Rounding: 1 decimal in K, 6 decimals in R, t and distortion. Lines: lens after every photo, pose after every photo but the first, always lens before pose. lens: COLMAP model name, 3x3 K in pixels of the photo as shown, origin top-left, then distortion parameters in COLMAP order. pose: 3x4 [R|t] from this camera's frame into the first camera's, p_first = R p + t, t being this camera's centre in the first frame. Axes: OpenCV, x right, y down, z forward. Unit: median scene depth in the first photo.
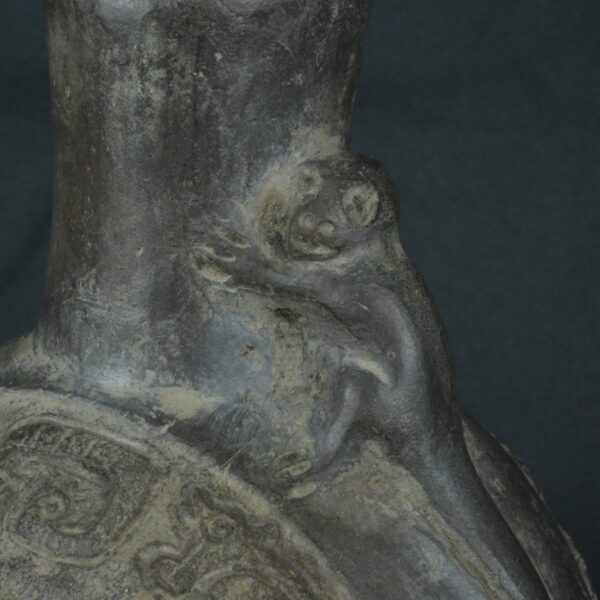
lens RADIAL K [[1915.0, 0, 299.5], [0, 1915.0, 301.8], [0, 0, 1]] dist [-0.006070, 0.000000]
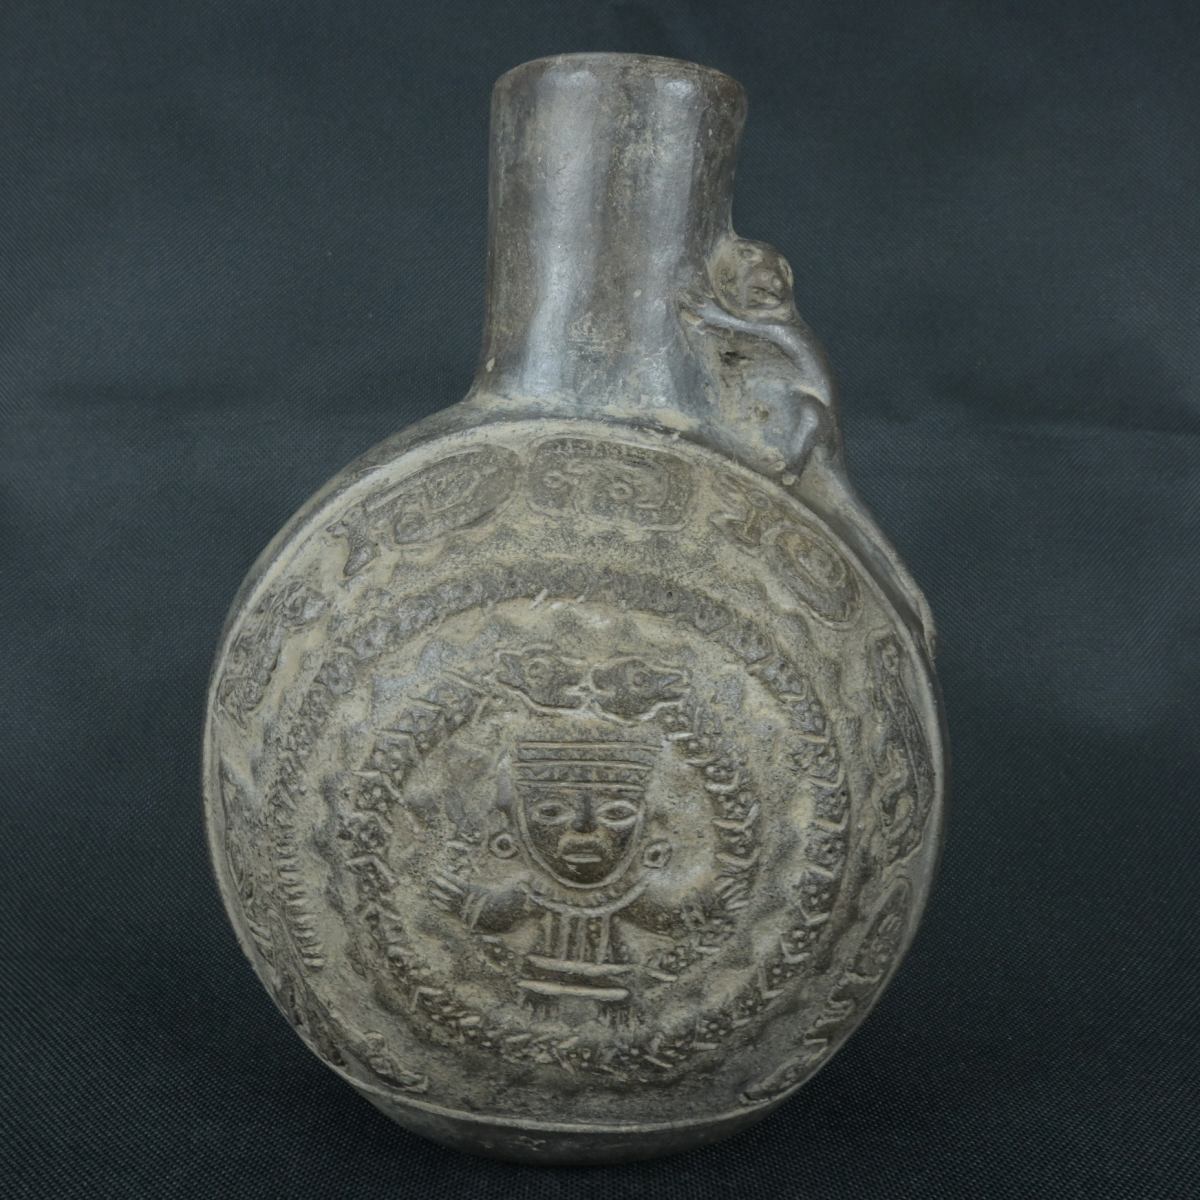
lens RADIAL K [[1229.6, 0, 593.8], [0, 1229.6, 594.2], [0, 0, 1]] dist [0.002585, 0.000000]
pose [[0.836782, -0.020573, 0.547149, -0.537575], [0.097370, 0.988957, -0.111727, 0.245822], [-0.538809, 0.146767, 0.829545, 0.409371]]
